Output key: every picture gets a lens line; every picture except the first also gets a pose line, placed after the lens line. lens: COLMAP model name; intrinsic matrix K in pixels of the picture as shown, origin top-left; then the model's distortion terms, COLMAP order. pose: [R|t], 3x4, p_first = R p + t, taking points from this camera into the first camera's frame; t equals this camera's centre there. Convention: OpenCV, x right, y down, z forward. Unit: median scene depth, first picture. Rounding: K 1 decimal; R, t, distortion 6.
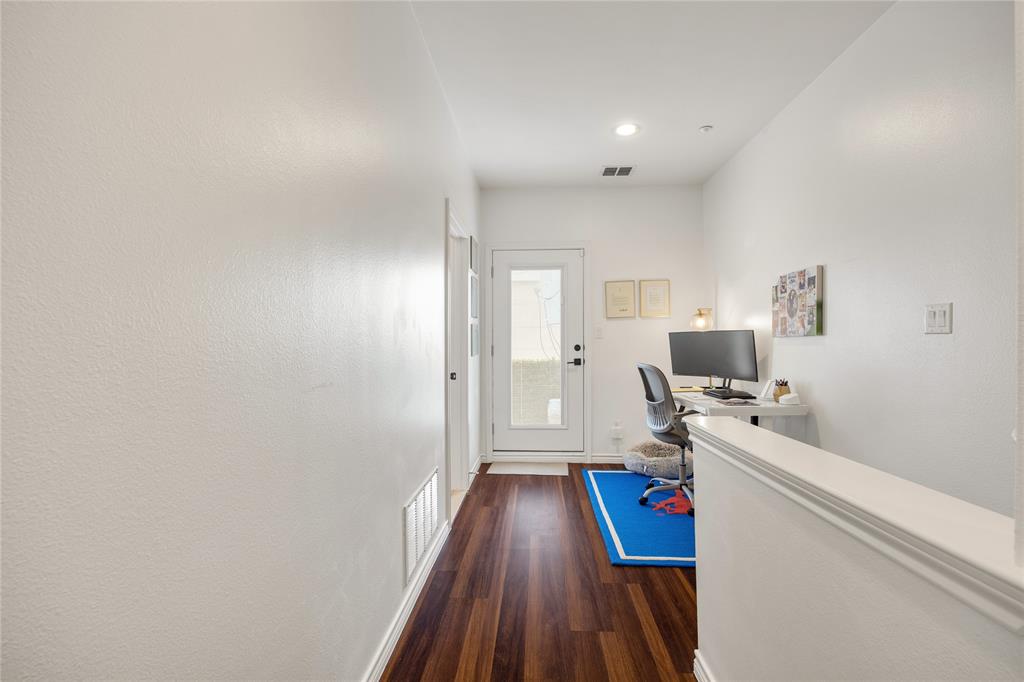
lens RADIAL K [[457.6, 0, 511.4], [0, 457.6, 343.5], [0, 0, 1]] dist [-0.013677, -0.000323]
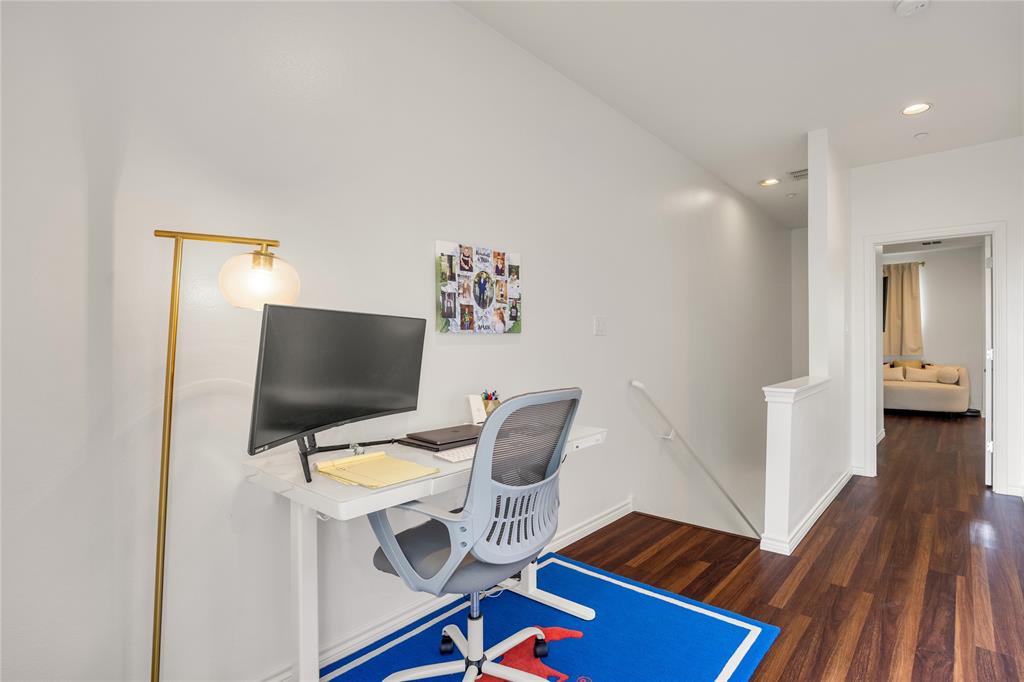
lens RADIAL K [[596.0, 0, 510.2], [0, 596.0, 341.2], [0, 0, 1]] dist [-0.008820, 0.002891]
pose [[-0.827114, 0.014345, 0.561851, 0.027796], [0.010944, 0.999896, -0.009418, 0.008187], [-0.561928, -0.001641, -0.827185, 1.857940]]
